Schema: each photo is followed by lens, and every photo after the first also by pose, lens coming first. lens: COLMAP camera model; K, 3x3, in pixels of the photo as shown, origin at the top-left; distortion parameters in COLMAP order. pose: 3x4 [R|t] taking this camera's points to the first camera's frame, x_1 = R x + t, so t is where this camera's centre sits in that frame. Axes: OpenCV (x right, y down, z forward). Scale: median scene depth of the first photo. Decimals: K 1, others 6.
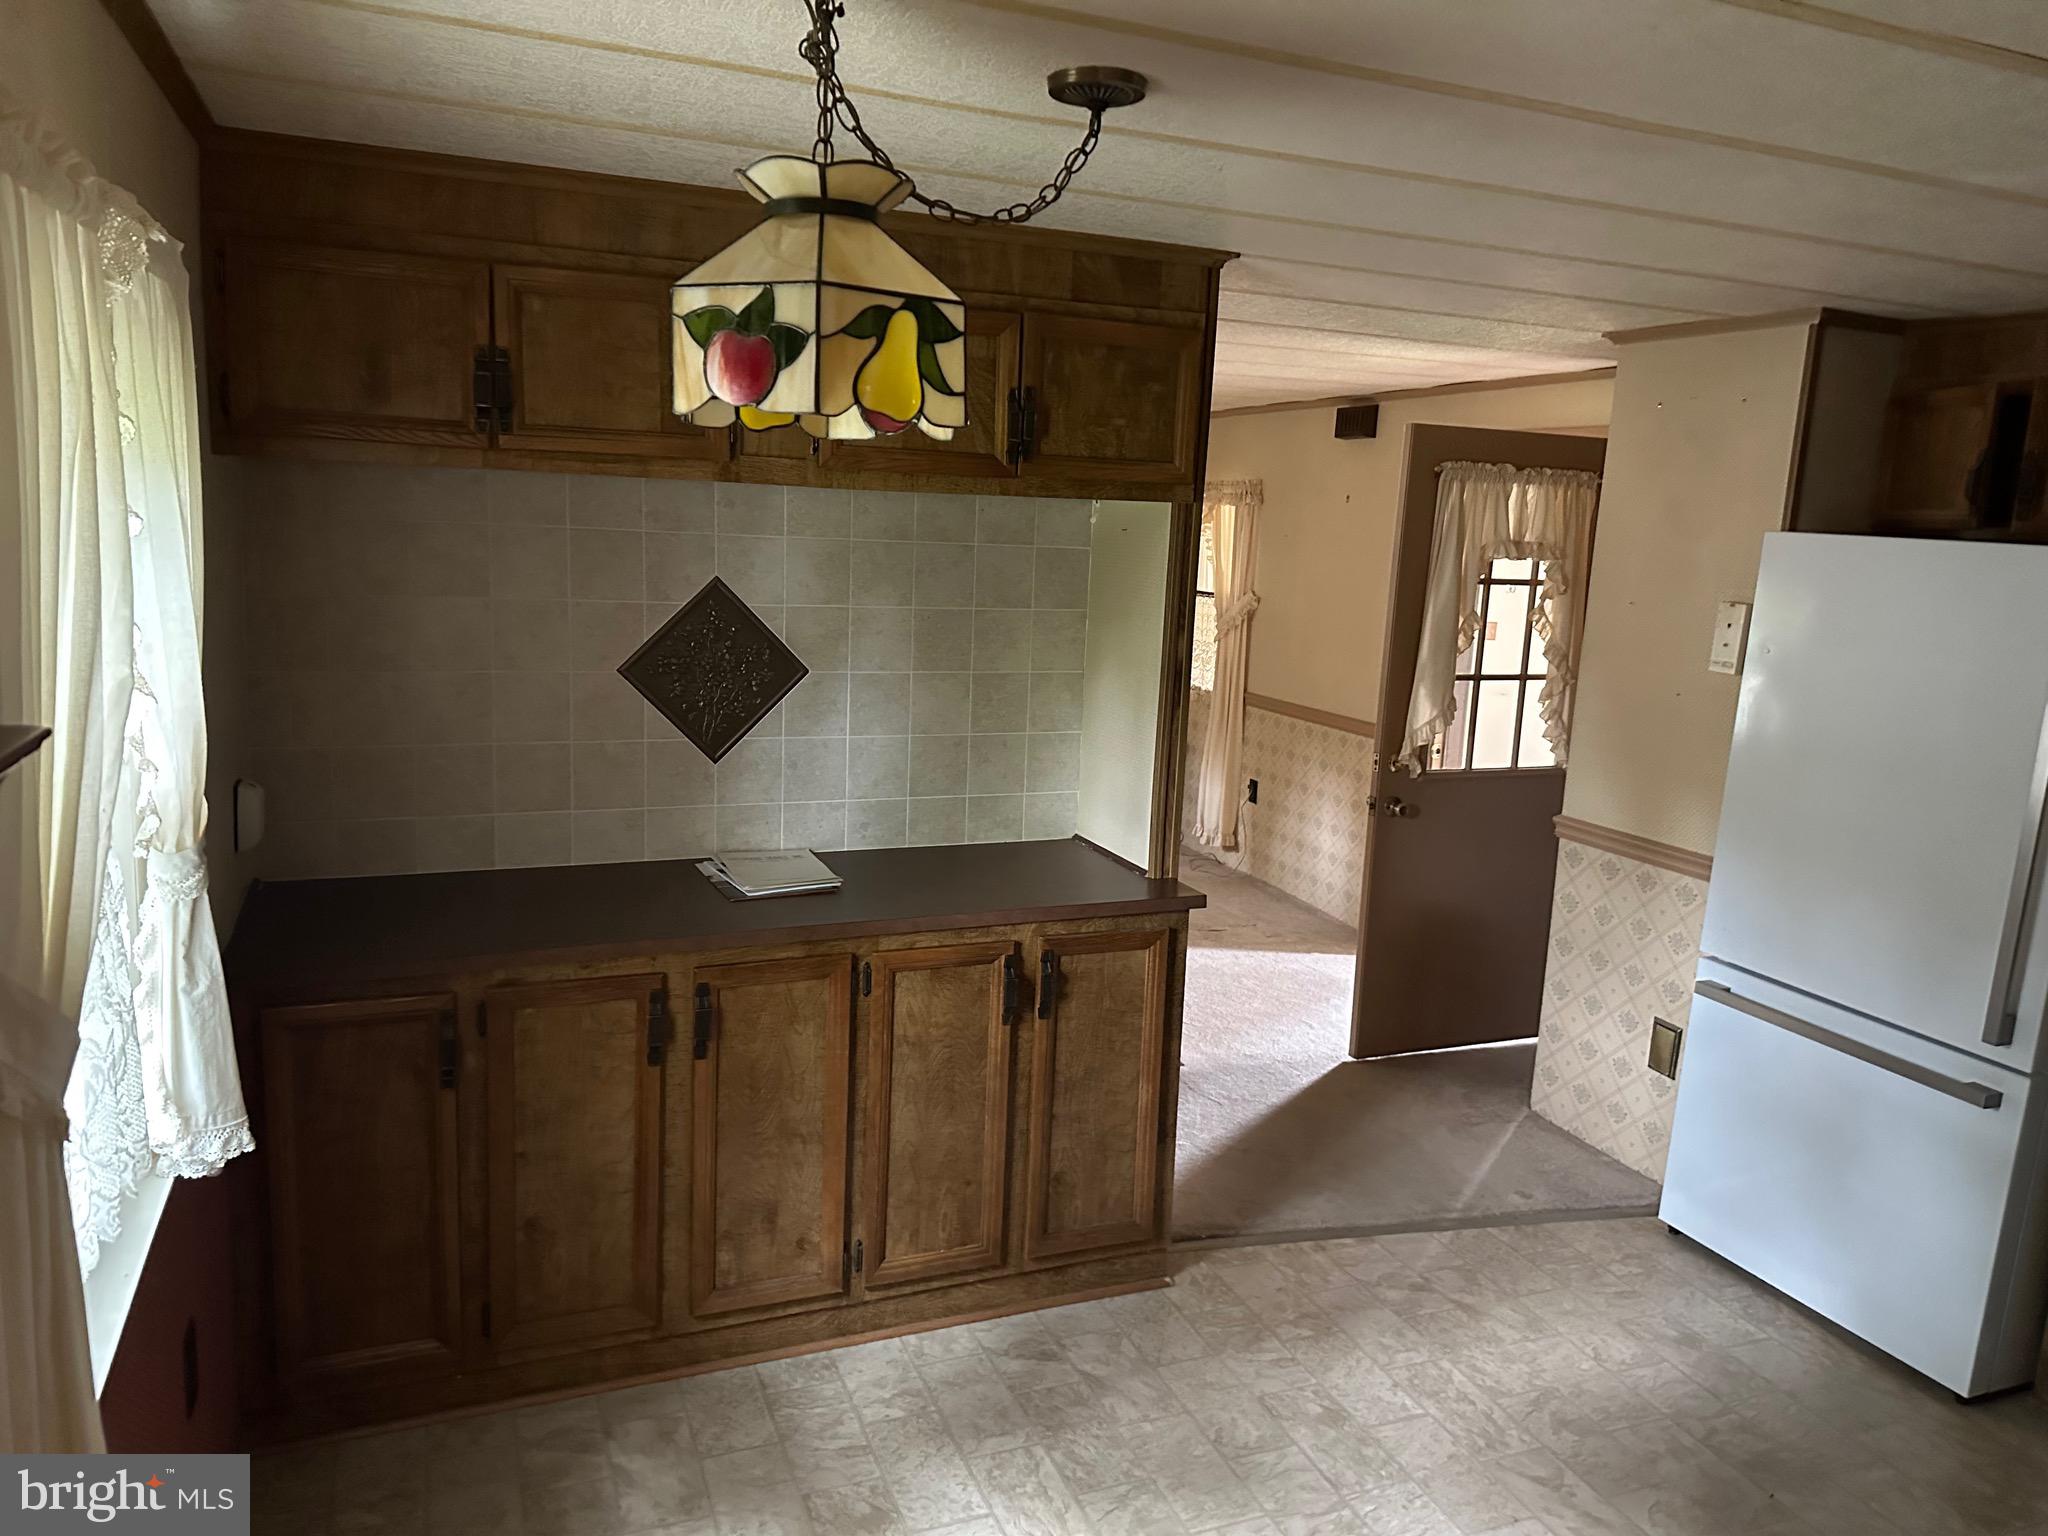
lens RADIAL K [[1423.8, 0, 1039.8], [0, 1423.8, 778.7], [0, 0, 1]] dist [0.012992, -0.030796]
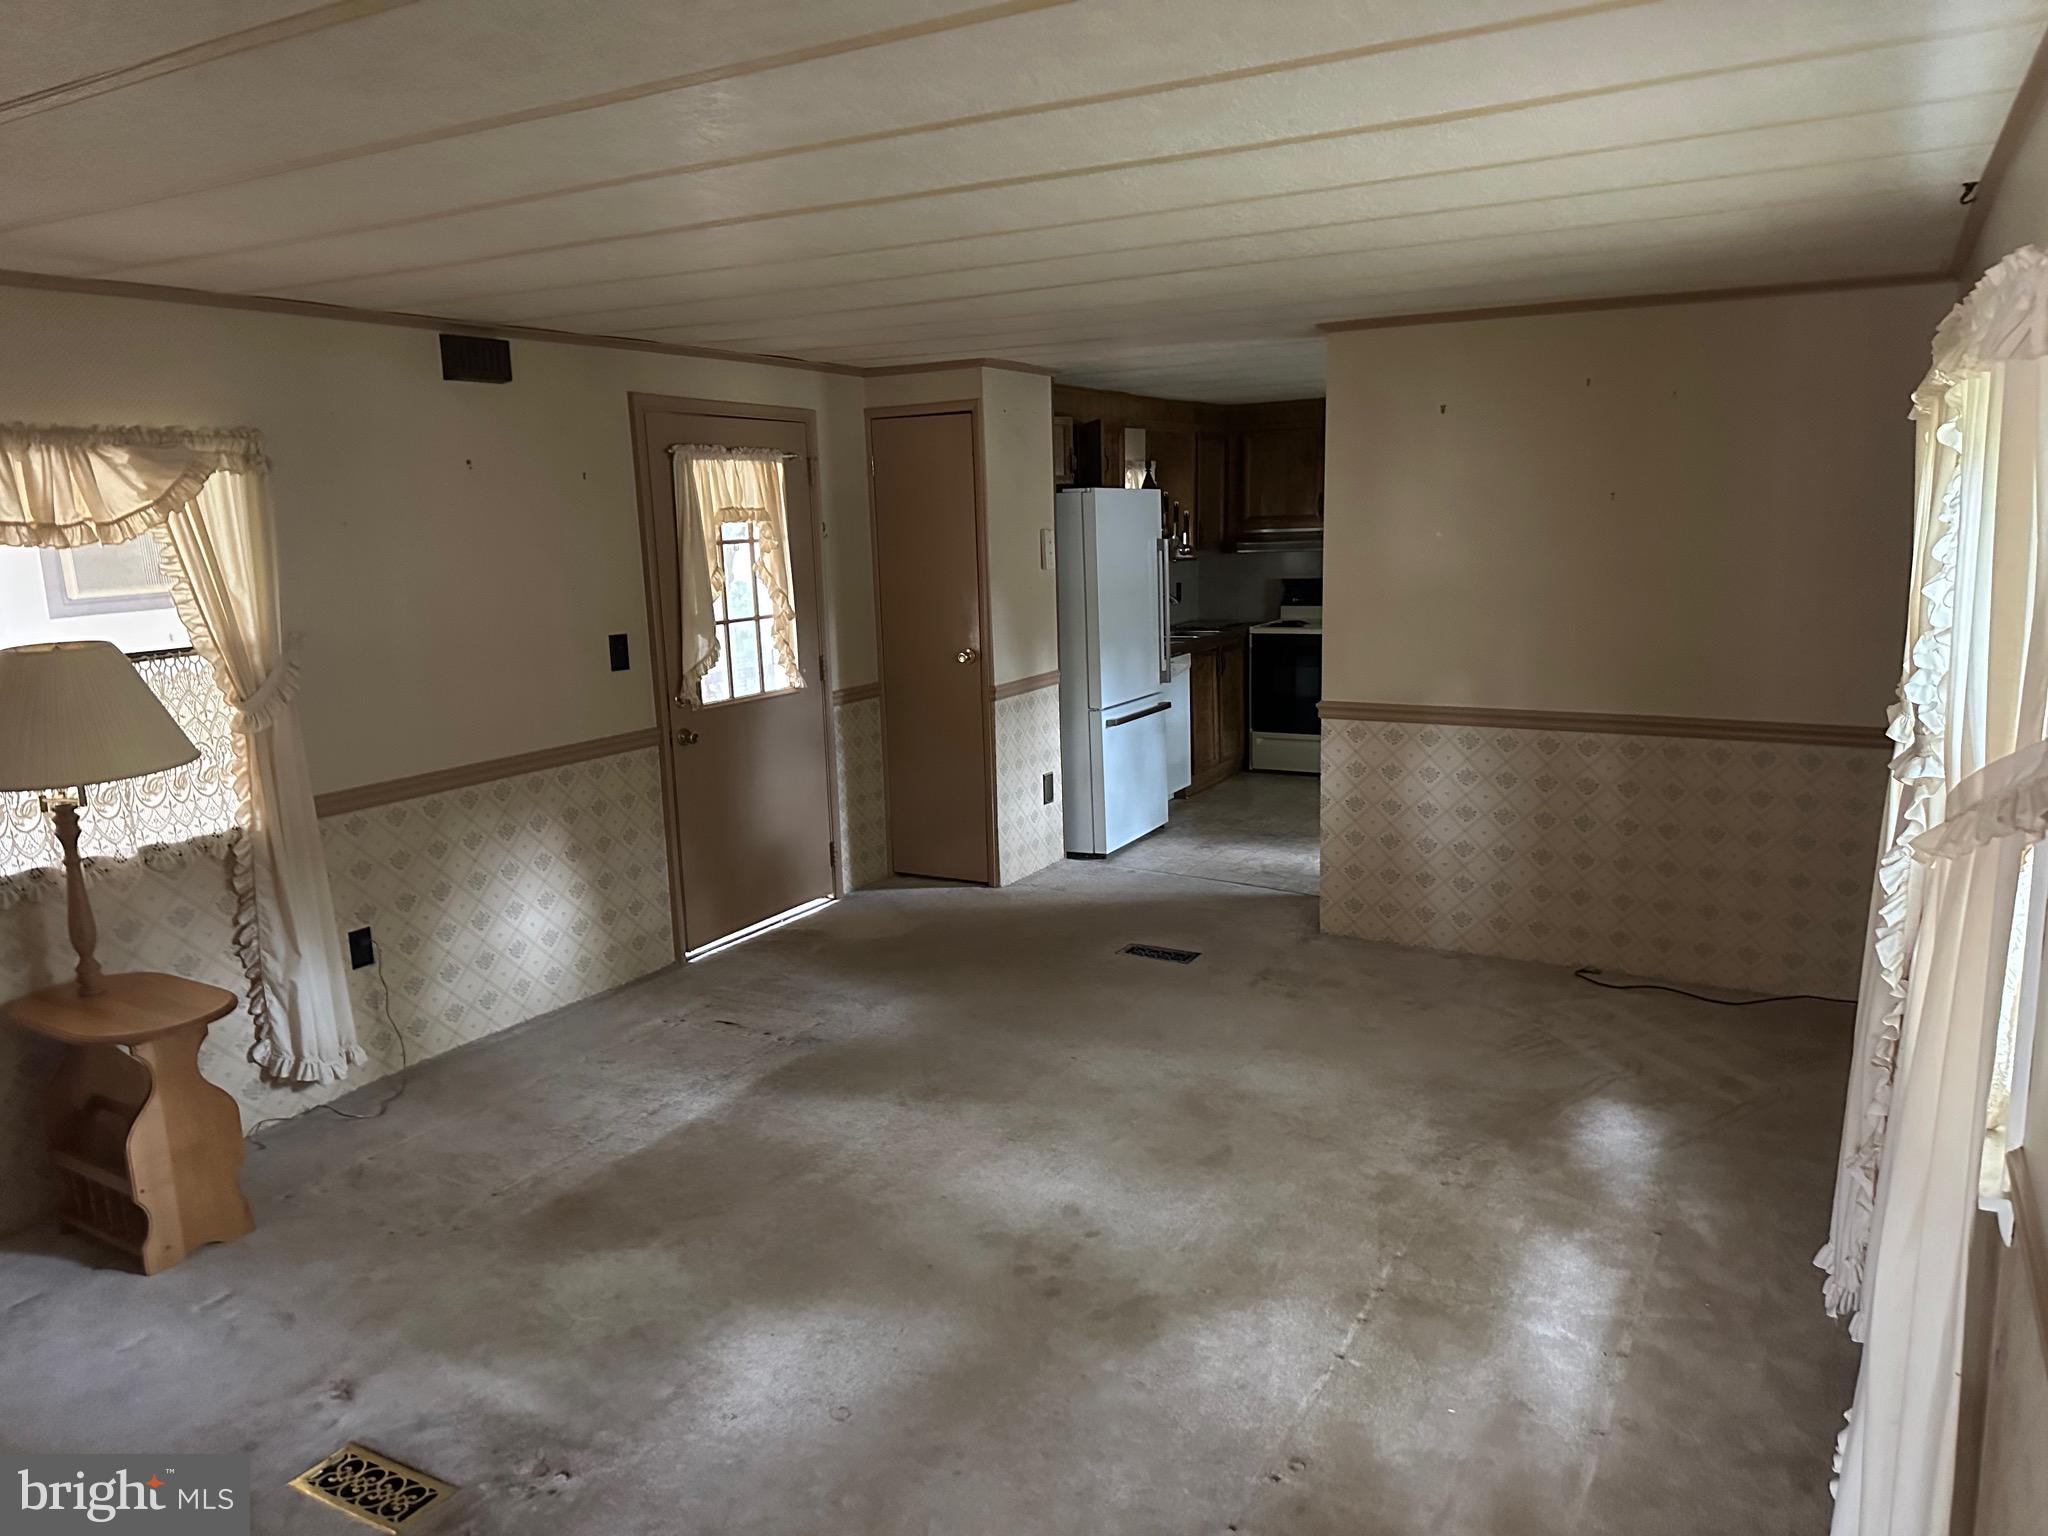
lens RADIAL K [[1423.8, 0, 1044.6], [0, 1423.8, 759.3], [0, 0, 1]] dist [0.012992, -0.030796]
pose [[-0.633746, -0.177602, 0.752877, -0.528198], [0.125977, 0.936596, 0.326983, -0.253187], [-0.763214, 0.302069, -0.571190, 1.224396]]
